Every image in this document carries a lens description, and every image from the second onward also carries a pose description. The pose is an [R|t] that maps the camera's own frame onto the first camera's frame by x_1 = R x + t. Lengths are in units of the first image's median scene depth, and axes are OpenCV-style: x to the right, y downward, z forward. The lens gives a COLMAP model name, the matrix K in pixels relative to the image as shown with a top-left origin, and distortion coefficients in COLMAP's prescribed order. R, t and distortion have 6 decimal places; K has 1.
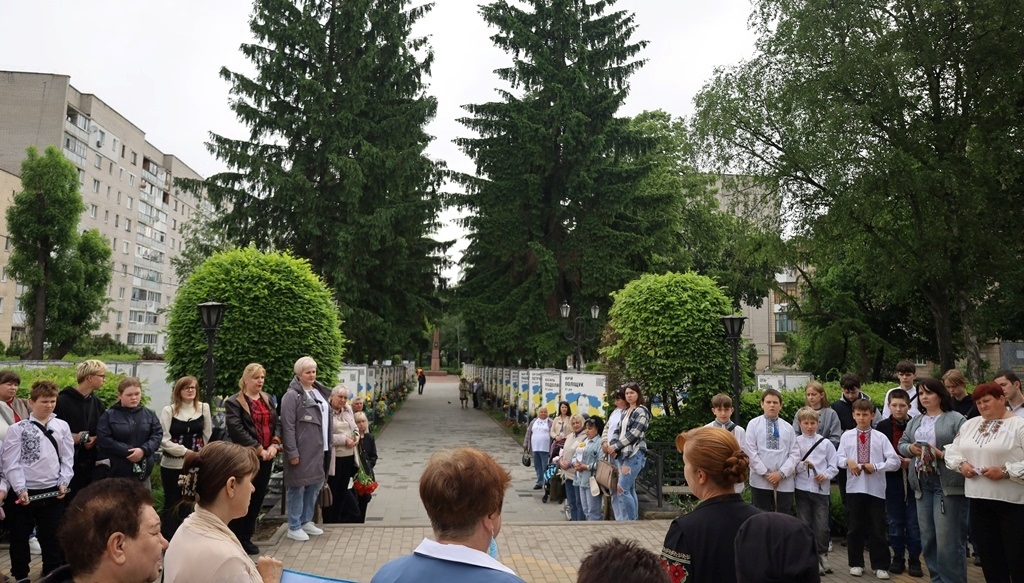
lens RADIAL K [[740.6, 0, 511.6], [0, 740.6, 257.1], [0, 0, 1]] dist [-0.029294, -0.000390]
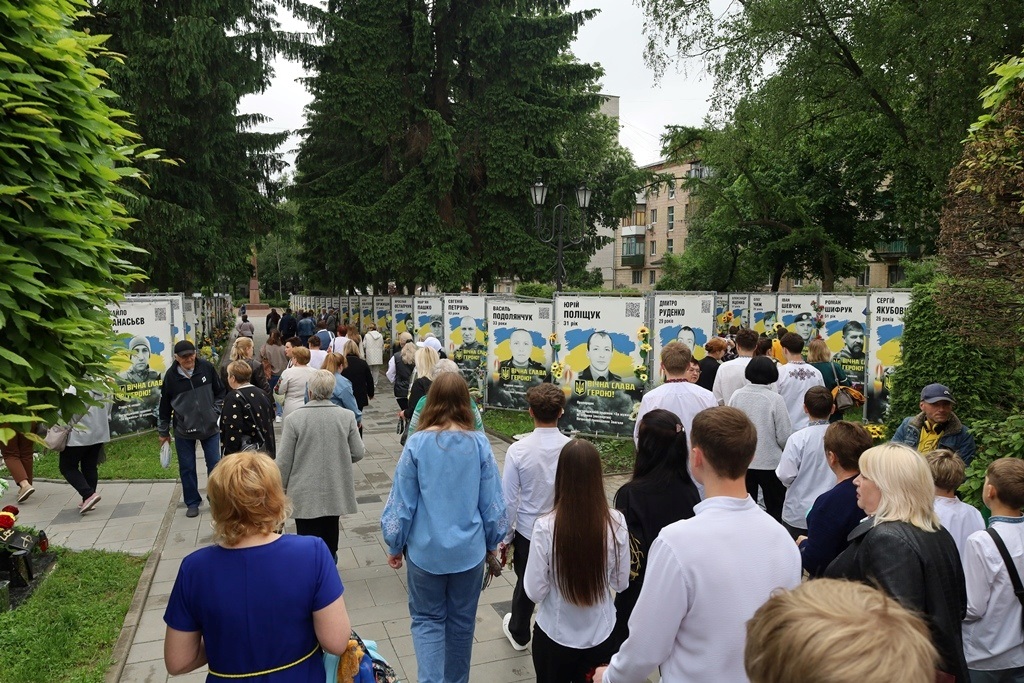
lens RADIAL K [[706.9, 0, 512.0], [0, 706.9, 341.5], [0, 0, 1]] dist [-0.002893, 0.005115]
pose [[0.965840, -0.038848, 0.256212, -0.068666], [-0.015588, 0.978199, 0.207082, 0.049404], [-0.258672, -0.204001, 0.944178, 0.304715]]
